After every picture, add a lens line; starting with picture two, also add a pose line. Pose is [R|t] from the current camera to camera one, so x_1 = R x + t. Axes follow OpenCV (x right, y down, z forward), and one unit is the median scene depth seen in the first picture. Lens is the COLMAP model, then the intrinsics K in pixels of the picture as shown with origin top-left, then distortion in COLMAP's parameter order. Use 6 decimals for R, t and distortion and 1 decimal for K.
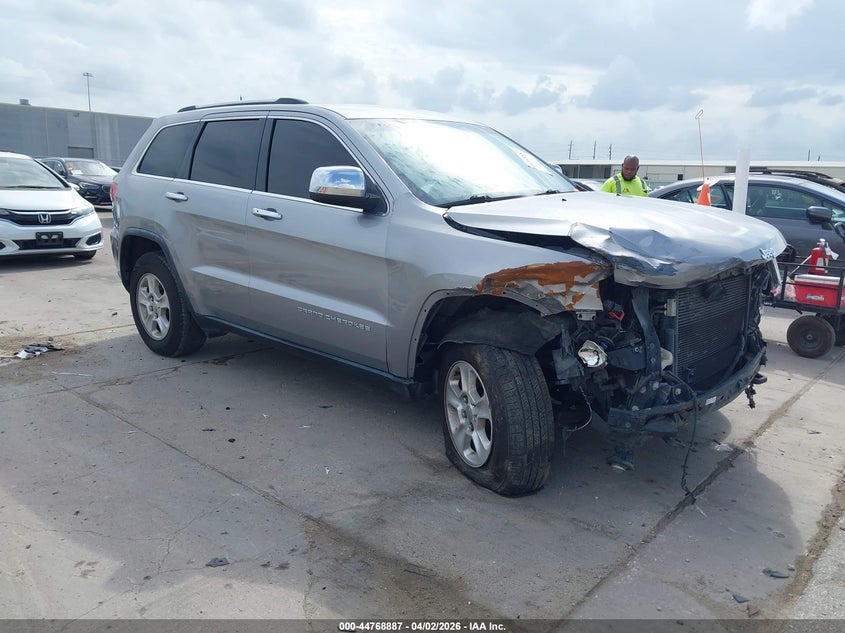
lens RADIAL K [[655.7, 0, 422.5], [0, 655.7, 316.5], [0, 0, 1]] dist [0.007955, 0.005165]
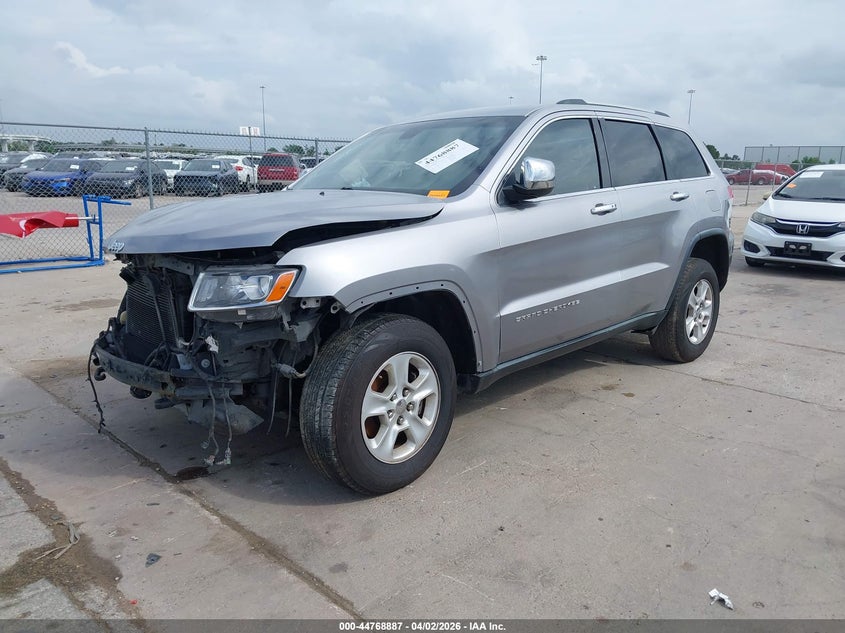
lens RADIAL K [[655.7, 0, 422.5], [0, 655.7, 316.5], [0, 0, 1]] dist [0.007955, 0.005165]
pose [[-0.052857, 0.190870, -0.980191, 0.763543], [-0.222297, 0.954685, 0.197890, -0.147951], [0.973545, 0.228353, -0.008032, 0.767821]]
